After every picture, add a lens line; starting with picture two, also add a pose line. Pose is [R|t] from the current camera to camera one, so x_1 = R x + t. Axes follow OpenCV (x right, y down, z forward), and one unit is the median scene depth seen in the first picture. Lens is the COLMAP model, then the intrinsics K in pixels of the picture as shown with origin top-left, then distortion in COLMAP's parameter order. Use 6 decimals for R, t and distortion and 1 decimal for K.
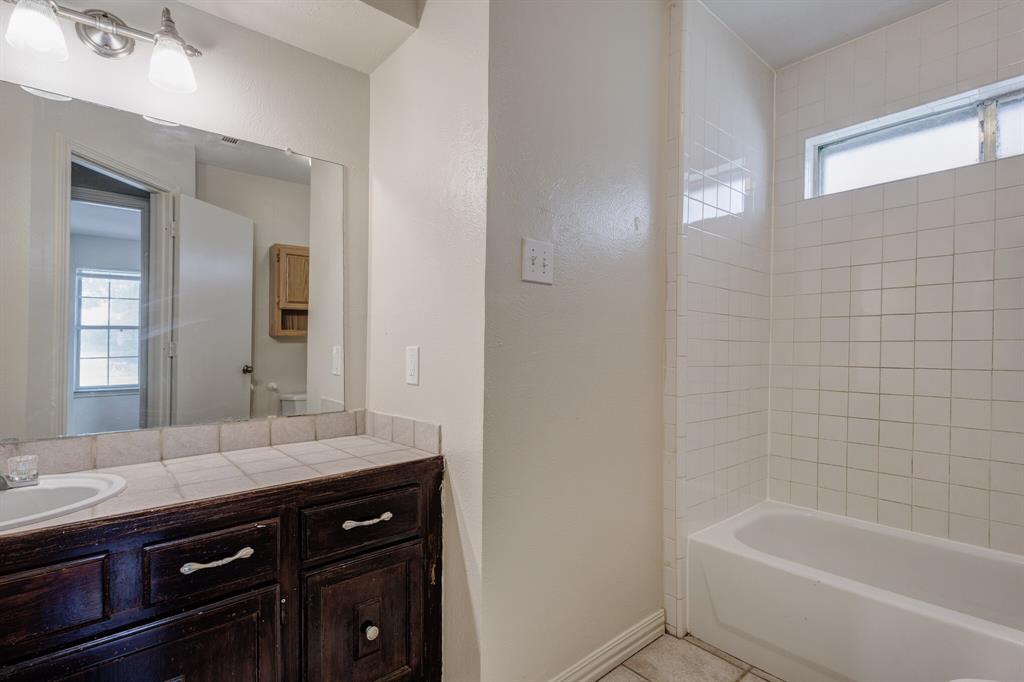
lens RADIAL K [[488.3, 0, 518.0], [0, 488.3, 329.5], [0, 0, 1]] dist [-0.000108, -0.000099]
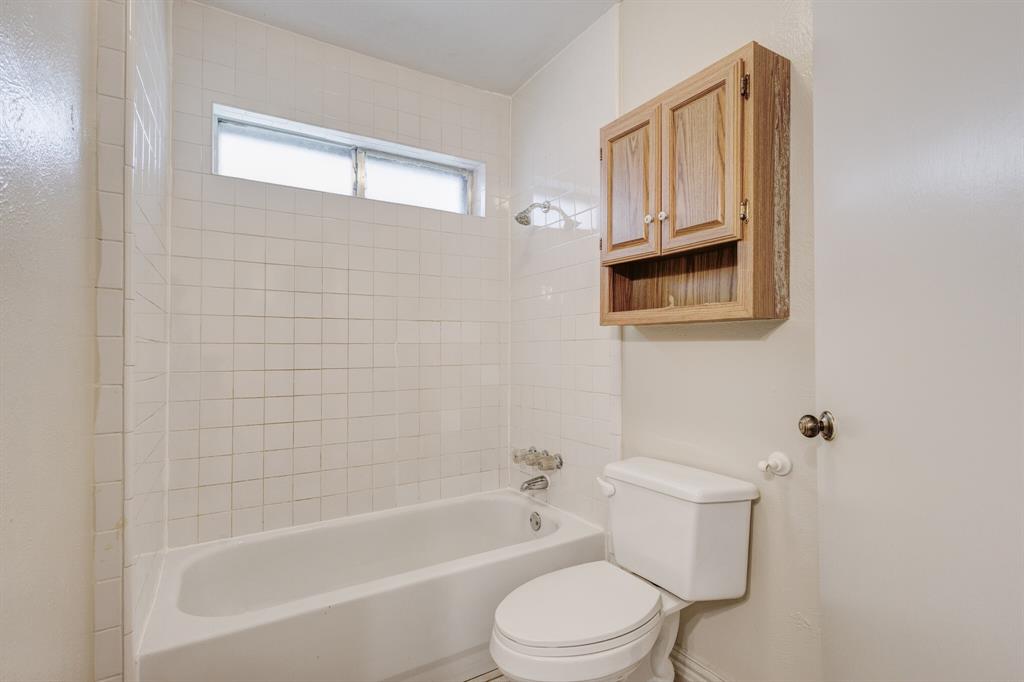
lens RADIAL K [[488.3, 0, 518.0], [0, 488.3, 329.5], [0, 0, 1]] dist [-0.000108, -0.000099]
pose [[0.156405, 0.032330, 0.987164, -0.173321], [-0.039030, 0.998886, -0.026530, 0.005105], [-0.986922, -0.034379, 0.157493, 0.379156]]
